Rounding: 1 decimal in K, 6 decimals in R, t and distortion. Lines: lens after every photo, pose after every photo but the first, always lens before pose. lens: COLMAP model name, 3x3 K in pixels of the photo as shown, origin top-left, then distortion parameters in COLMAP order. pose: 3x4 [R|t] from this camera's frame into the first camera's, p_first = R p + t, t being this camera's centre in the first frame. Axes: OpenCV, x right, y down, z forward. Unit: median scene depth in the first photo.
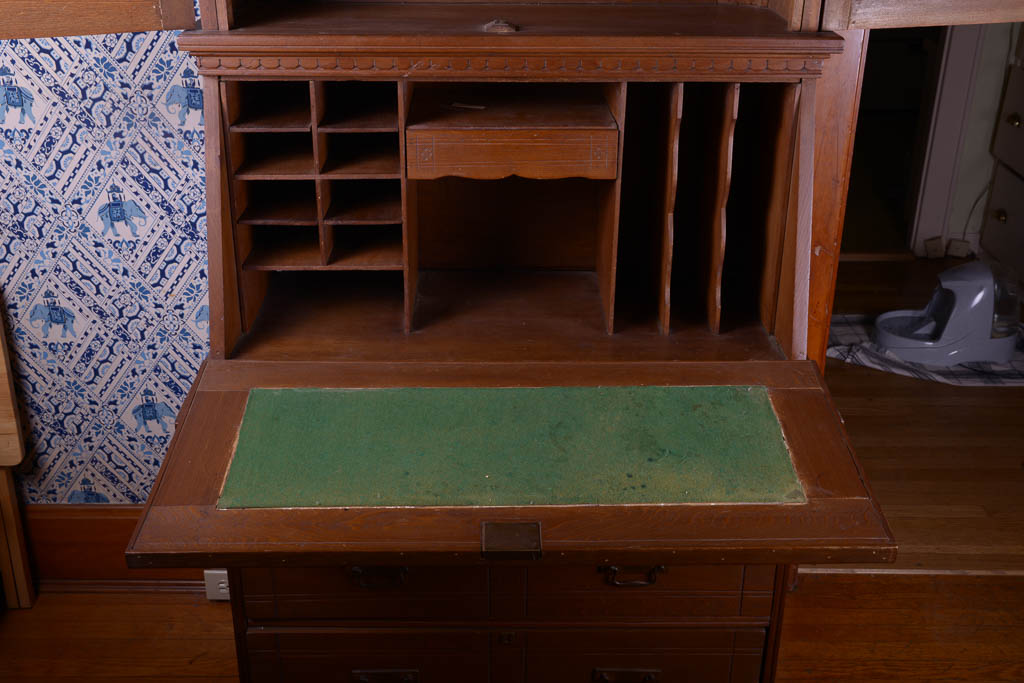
lens RADIAL K [[1156.9, 0, 510.8], [0, 1156.9, 340.4], [0, 0, 1]] dist [0.027776, 0.000000]
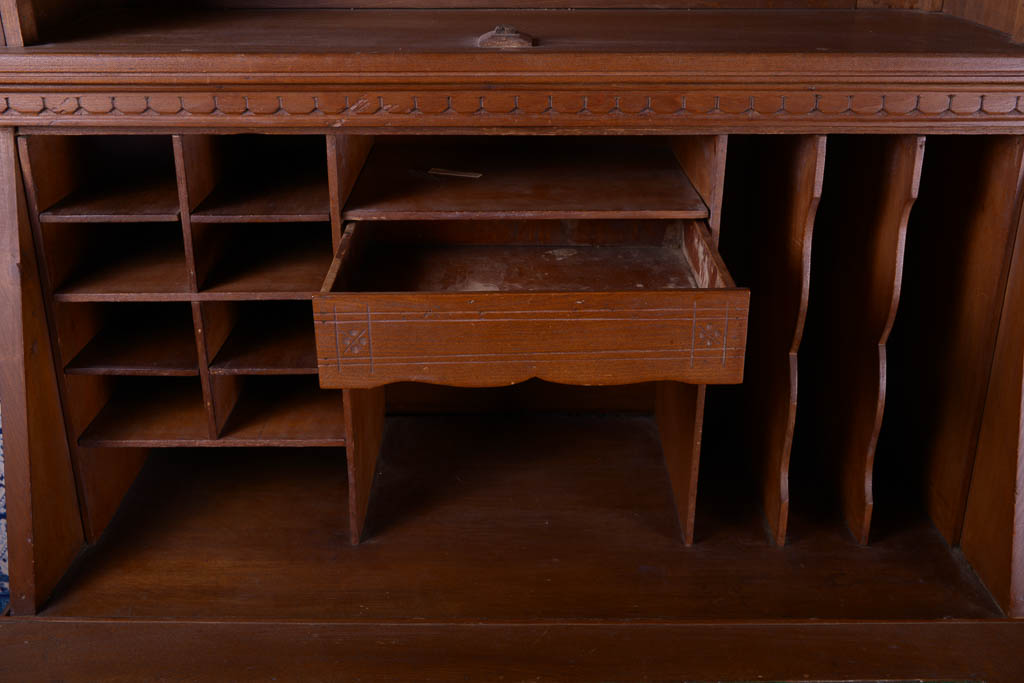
lens RADIAL K [[1156.9, 0, 511.1], [0, 1156.9, 352.1], [0, 0, 1]] dist [0.027776, 0.000000]
pose [[0.999886, -0.000424, -0.015087, 0.001974], [0.000015, 0.999632, -0.027127, -0.090342], [0.015093, 0.027123, 0.999518, 0.387078]]
